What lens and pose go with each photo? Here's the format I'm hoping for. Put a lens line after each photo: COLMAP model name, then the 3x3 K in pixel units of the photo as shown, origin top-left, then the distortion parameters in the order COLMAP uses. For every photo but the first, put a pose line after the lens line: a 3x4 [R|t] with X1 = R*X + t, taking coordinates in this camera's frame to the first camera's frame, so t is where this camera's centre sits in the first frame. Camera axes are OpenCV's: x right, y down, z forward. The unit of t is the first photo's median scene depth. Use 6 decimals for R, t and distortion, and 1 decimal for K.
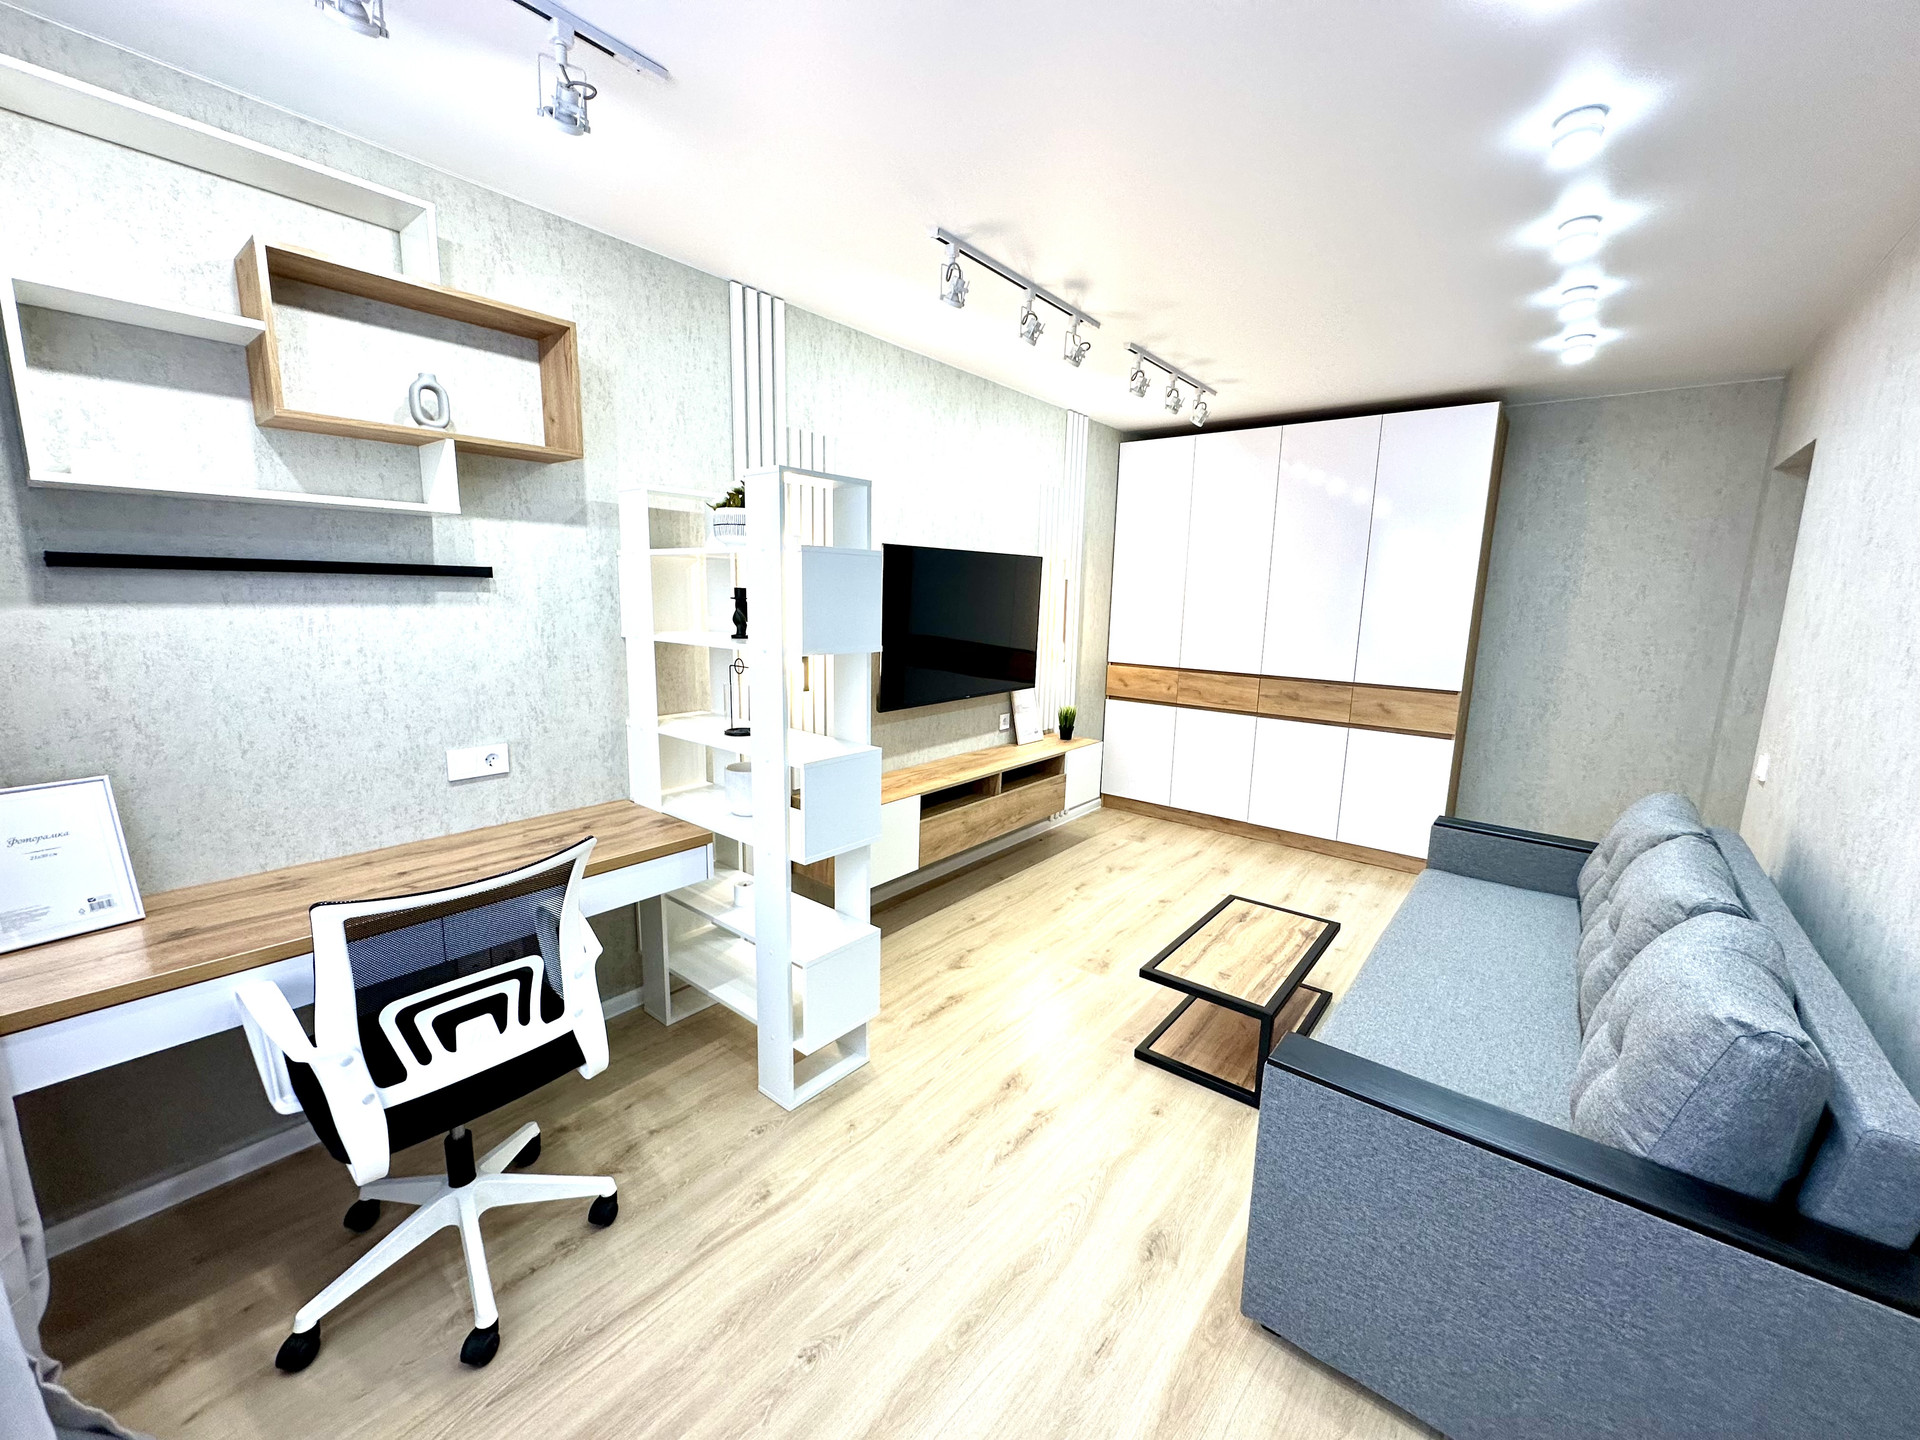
lens RADIAL K [[764.5, 0, 958.1], [0, 764.5, 720.4], [0, 0, 1]] dist [-0.005197, 0.000963]
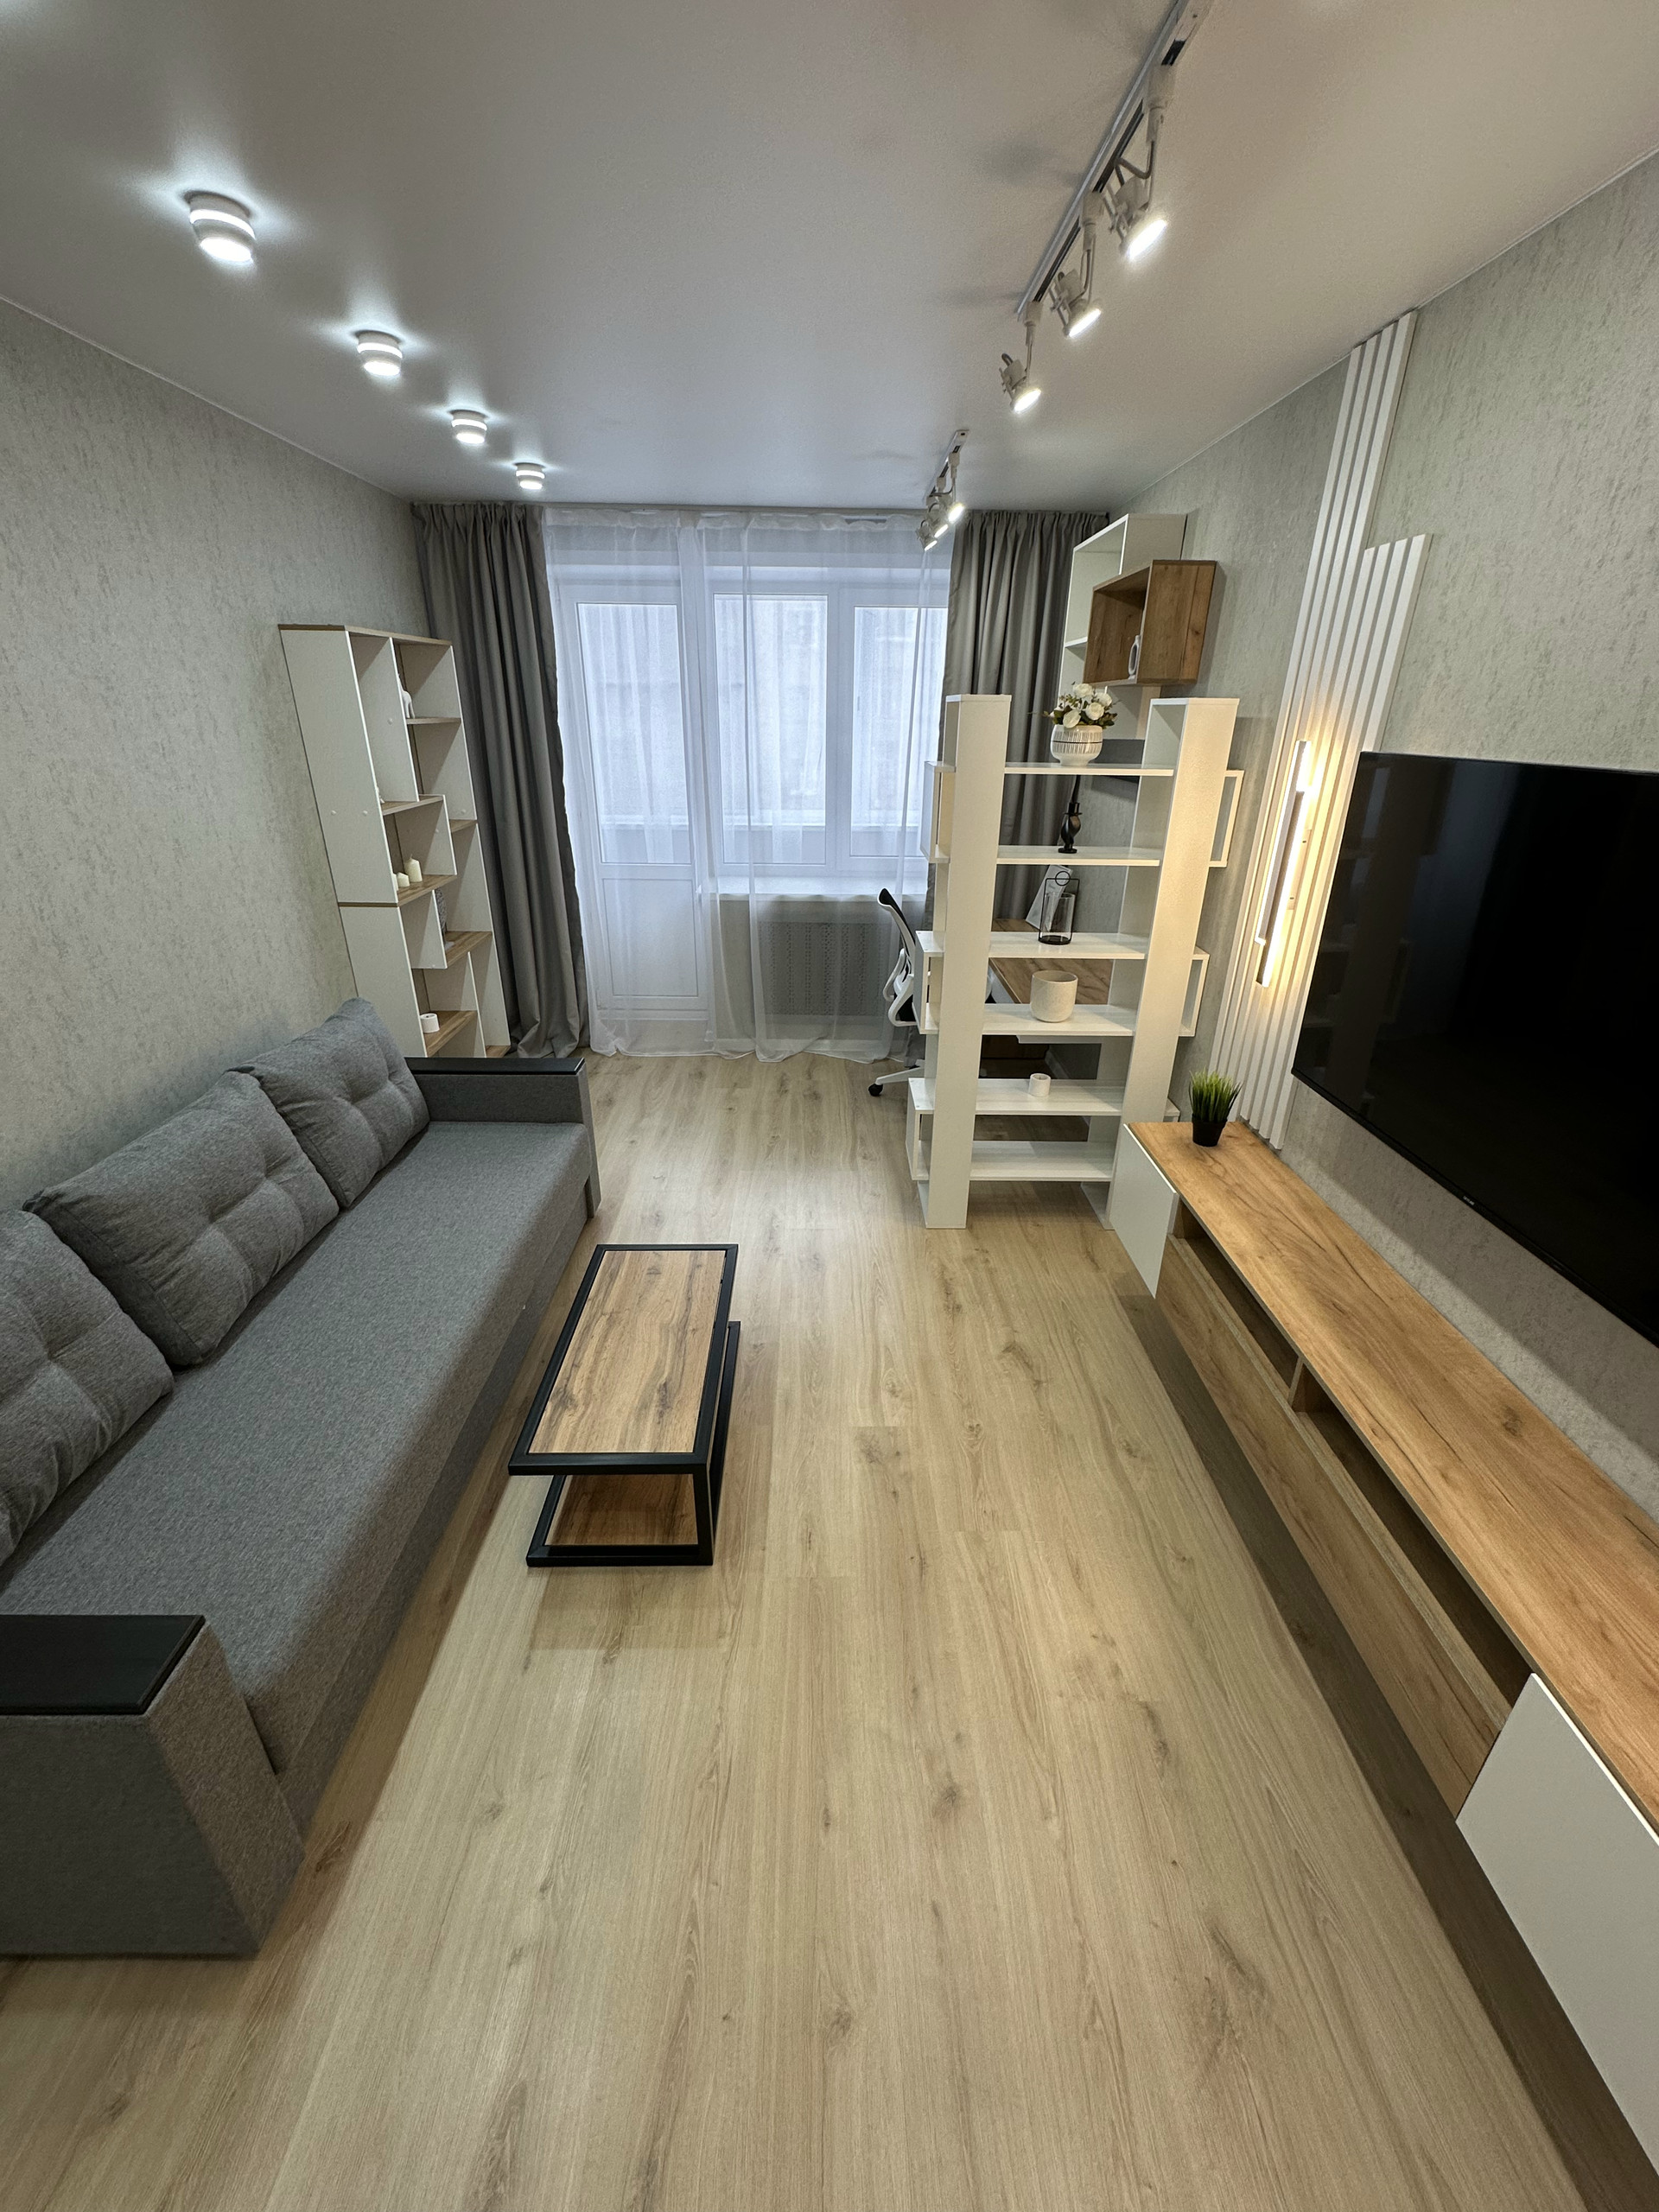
lens RADIAL K [[880.8, 0, 830.0], [0, 880.8, 1103.7], [0, 0, 1]] dist [-0.005197, 0.000963]
pose [[-0.770596, 0.232673, -0.593334, 0.542249], [-0.135019, 0.850245, 0.508776, -0.271570], [0.622857, 0.472172, -0.623780, 1.206337]]
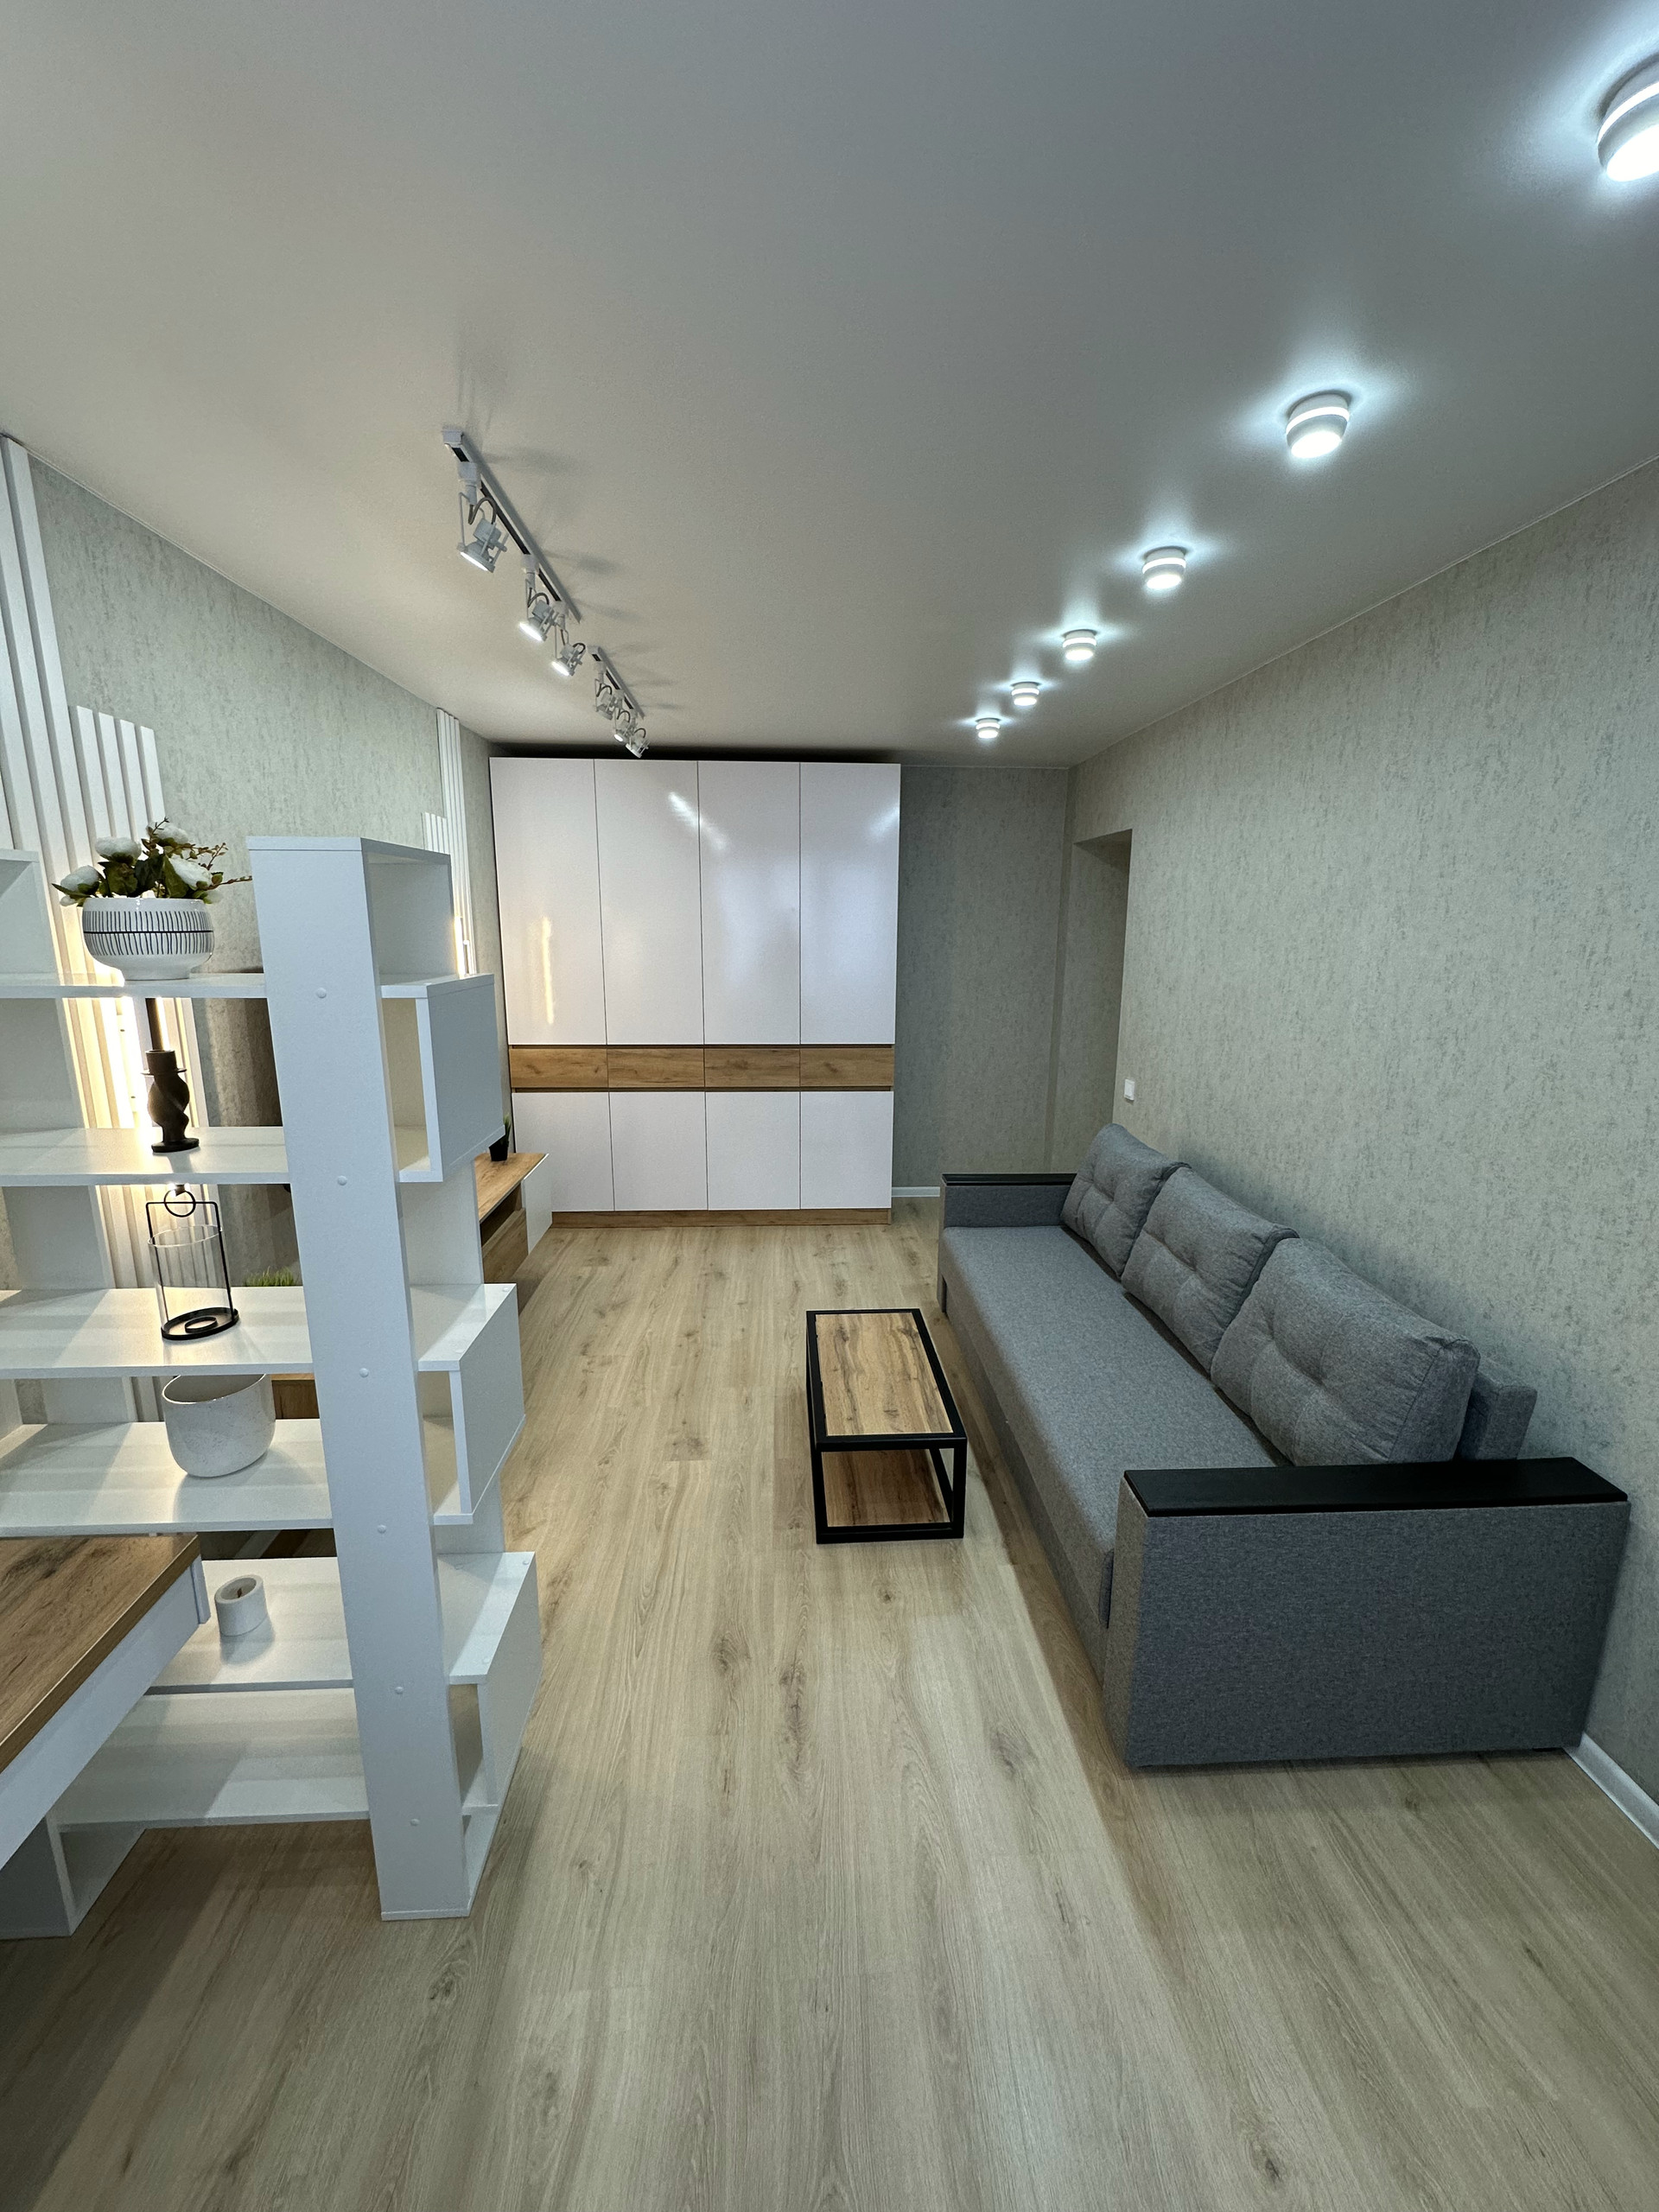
lens RADIAL K [[880.8, 0, 831.8], [0, 880.8, 1103.3], [0, 0, 1]] dist [-0.005197, 0.000963]
pose [[0.739831, -0.154998, 0.654695, -0.237692], [0.123156, 0.987858, 0.094703, -0.097628], [-0.661424, 0.010565, 0.749937, 0.189525]]
